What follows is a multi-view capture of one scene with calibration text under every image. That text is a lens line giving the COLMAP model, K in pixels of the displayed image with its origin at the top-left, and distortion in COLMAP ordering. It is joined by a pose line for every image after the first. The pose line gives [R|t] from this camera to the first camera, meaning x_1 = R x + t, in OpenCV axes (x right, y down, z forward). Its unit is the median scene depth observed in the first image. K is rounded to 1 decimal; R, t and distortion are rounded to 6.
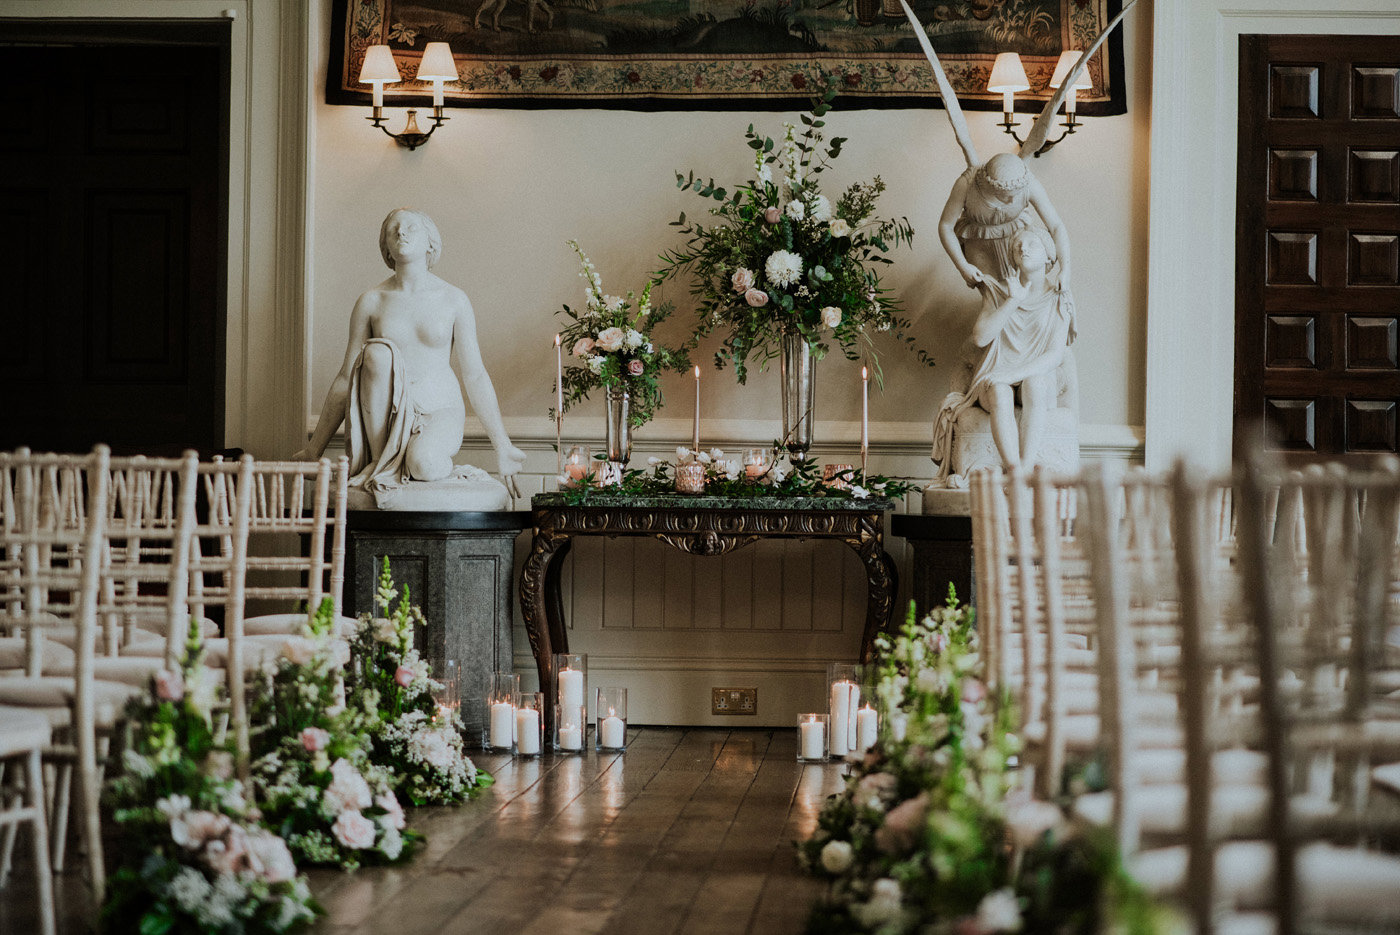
lens RADIAL K [[3263.4, 0, 699.7], [0, 3263.4, 468.8], [0, 0, 1]] dist [0.105784, 0.000000]
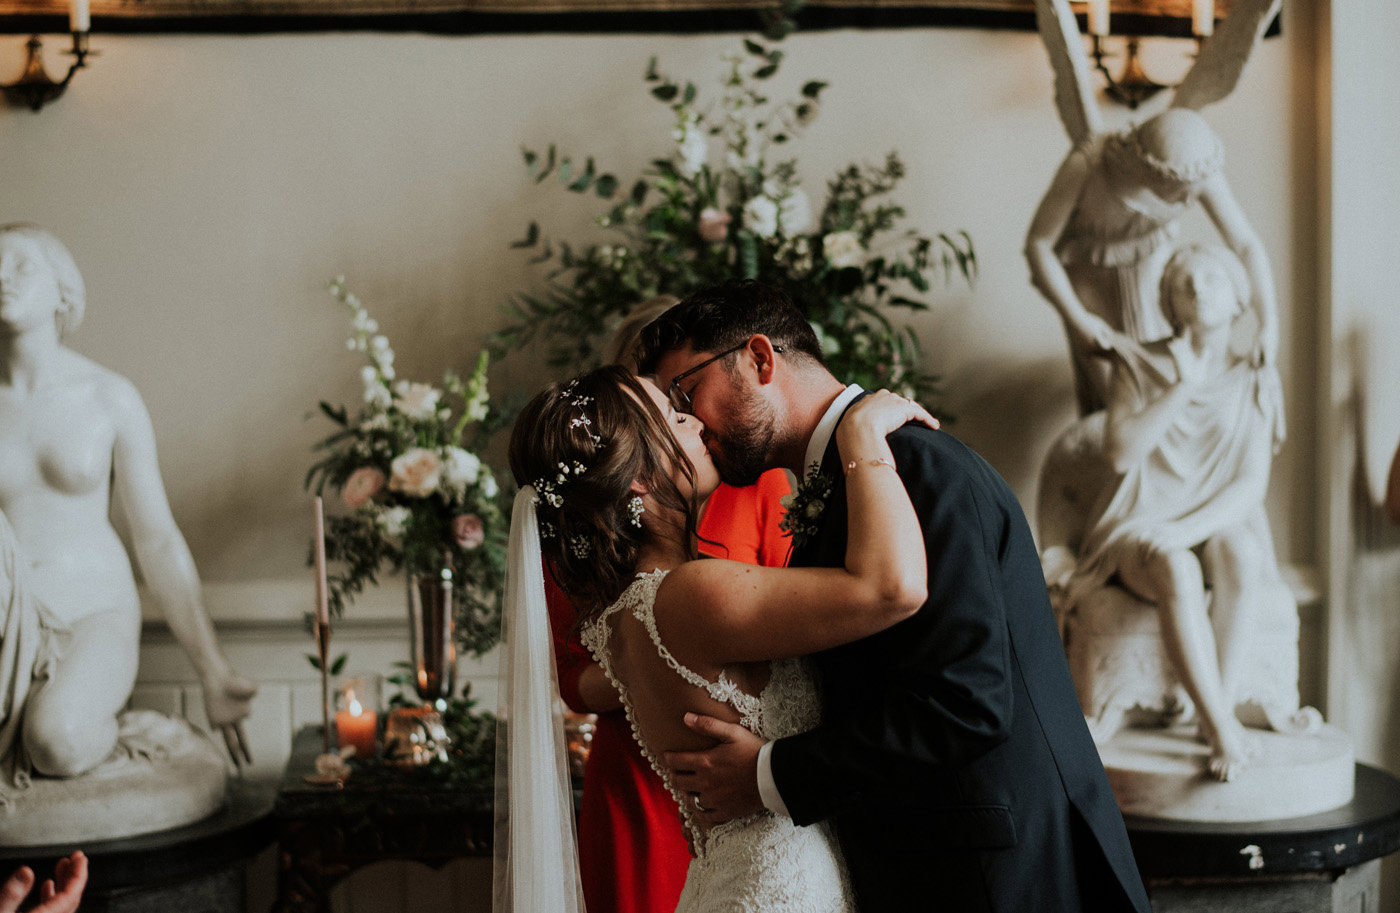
lens RADIAL K [[2690.6, 0, 702.4], [0, 2690.6, 453.3], [0, 0, 1]] dist [-0.096537, 0.000000]
pose [[0.992136, -0.027361, 0.122137, -0.033916], [0.022098, 0.998777, 0.044240, -0.059933], [-0.123198, -0.041193, 0.991527, 0.561309]]
